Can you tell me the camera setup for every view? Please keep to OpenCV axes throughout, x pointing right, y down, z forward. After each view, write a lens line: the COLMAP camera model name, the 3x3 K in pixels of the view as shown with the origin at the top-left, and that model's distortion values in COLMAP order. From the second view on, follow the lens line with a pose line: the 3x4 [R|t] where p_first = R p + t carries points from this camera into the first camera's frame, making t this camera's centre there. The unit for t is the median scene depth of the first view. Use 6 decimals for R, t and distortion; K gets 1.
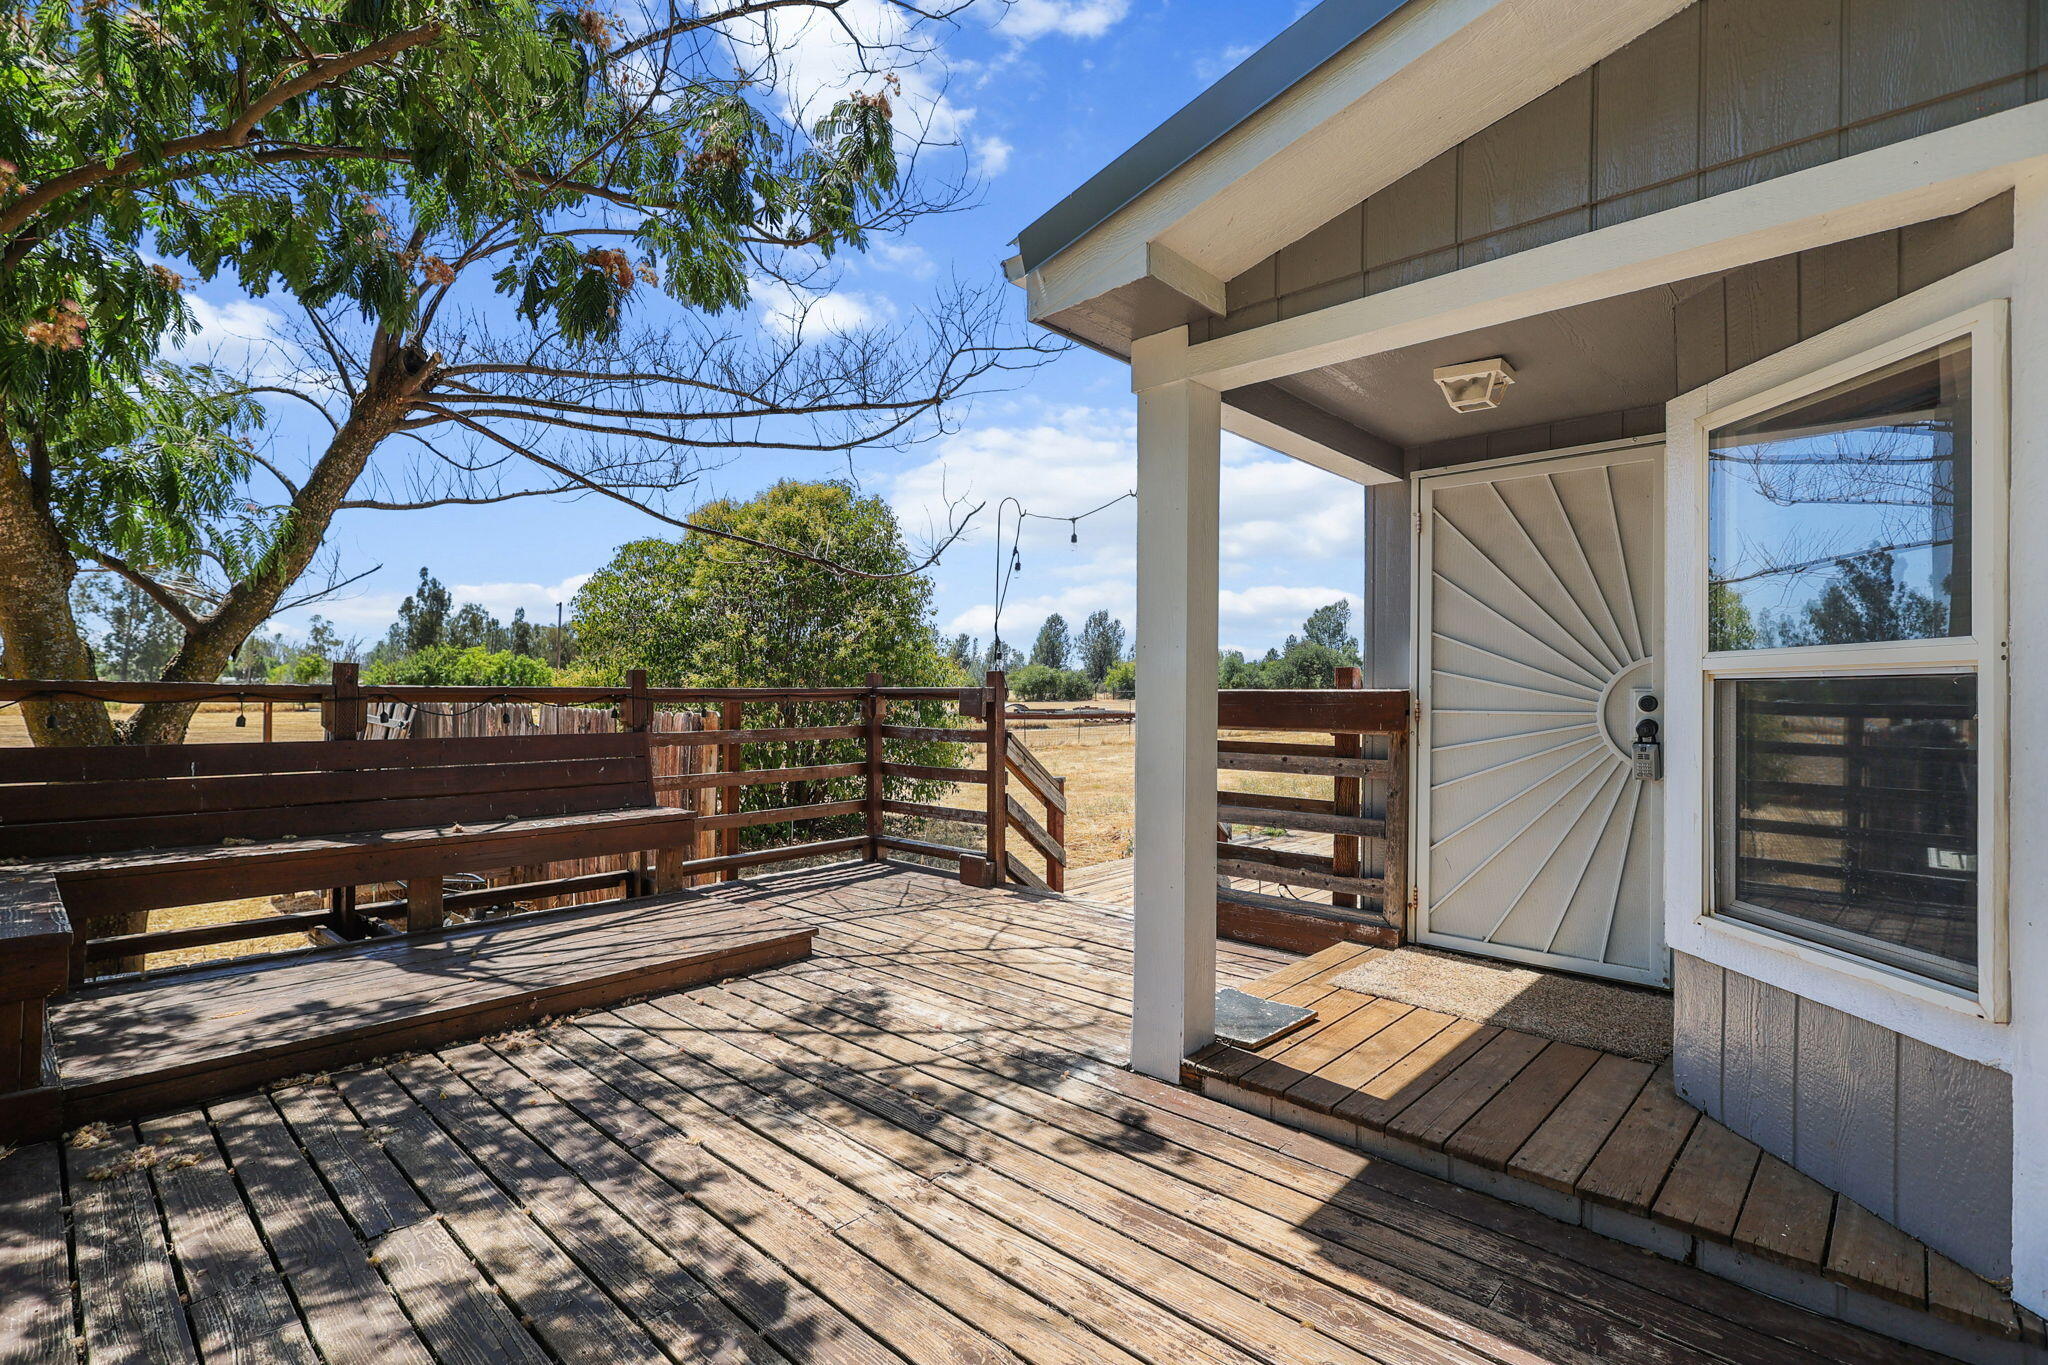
lens RADIAL K [[953.3, 0, 1006.1], [0, 953.3, 689.3], [0, 0, 1]] dist [0.001066, 0.001238]
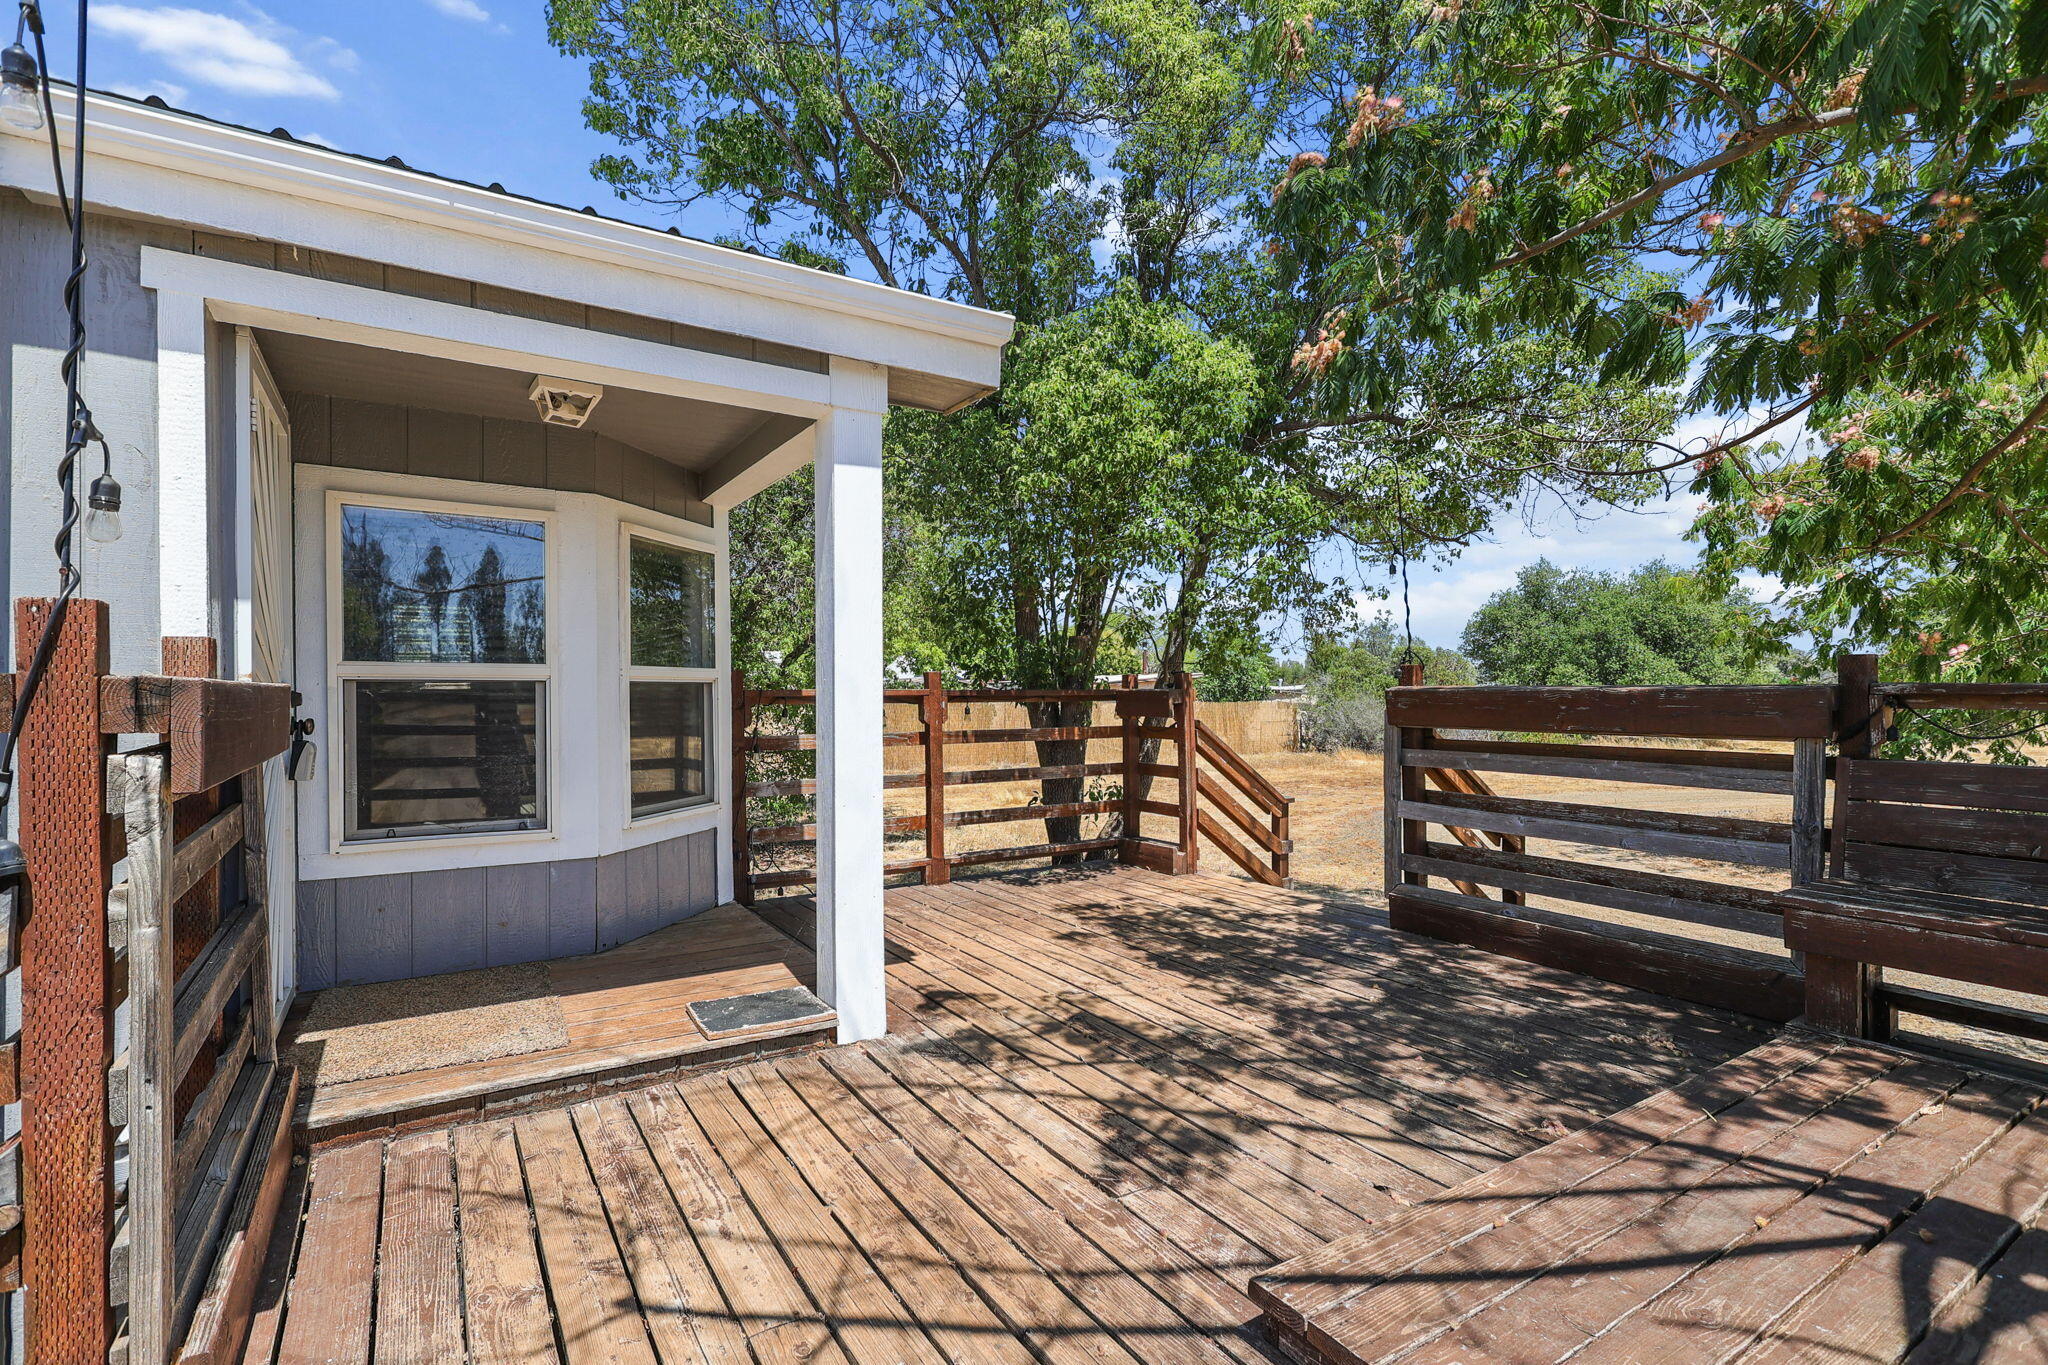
lens RADIAL K [[953.3, 0, 1015.5], [0, 953.3, 688.7], [0, 0, 1]] dist [0.001066, 0.001238]
pose [[-0.968291, -0.005693, 0.249760, -0.288963], [-0.007471, 0.999953, -0.006169, 0.004329], [-0.249713, -0.007839, -0.968288, 2.059402]]
